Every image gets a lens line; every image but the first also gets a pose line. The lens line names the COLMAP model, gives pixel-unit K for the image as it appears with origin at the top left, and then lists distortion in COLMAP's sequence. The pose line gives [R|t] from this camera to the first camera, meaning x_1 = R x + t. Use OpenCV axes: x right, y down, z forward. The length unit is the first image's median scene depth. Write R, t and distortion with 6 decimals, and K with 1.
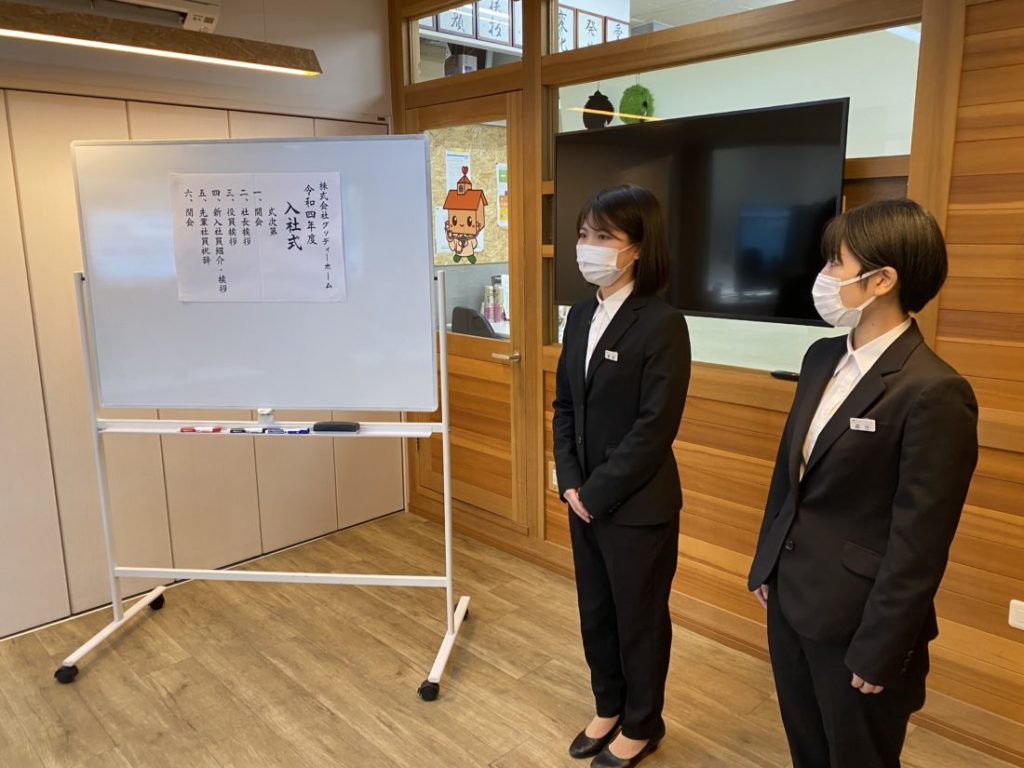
lens RADIAL K [[797.7, 0, 516.0], [0, 797.7, 382.8], [0, 0, 1]] dist [0.033286, -0.032437]
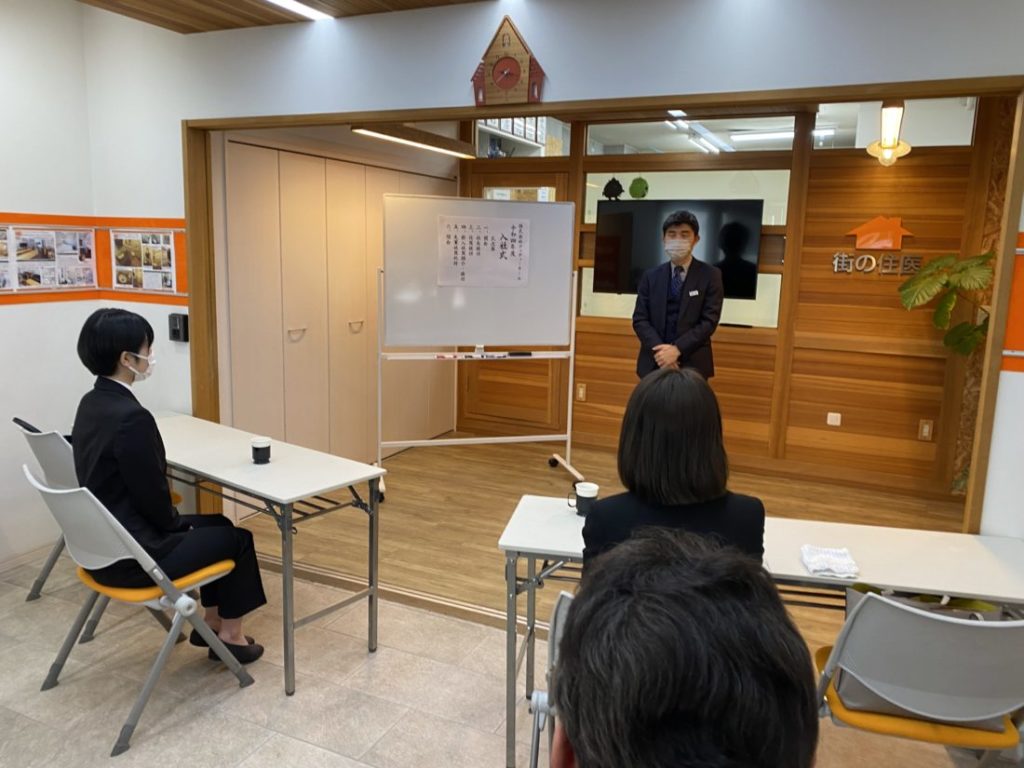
lens RADIAL K [[797.7, 0, 500.0], [0, 797.7, 369.7], [0, 0, 1]] dist [0.033286, -0.032437]
pose [[0.939543, -0.019295, 0.341888, -0.827854], [0.030791, 0.999127, -0.028229, 0.131103], [-0.341045, 0.037050, 0.939317, -0.668785]]
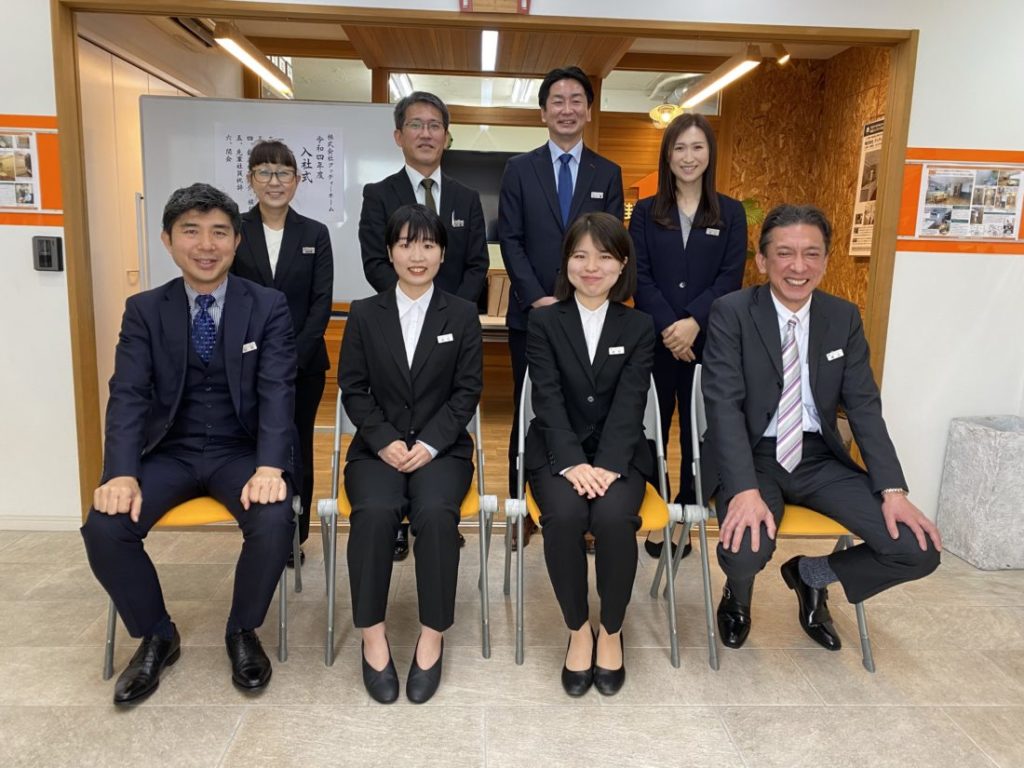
lens RADIAL K [[797.7, 0, 521.1], [0, 797.7, 381.8], [0, 0, 1]] dist [0.033286, -0.032437]
pose [[0.666934, -0.094869, 0.739053, -1.246395], [0.108867, 0.993624, 0.029305, 0.212934], [-0.737121, 0.060914, 0.673010, -0.435602]]
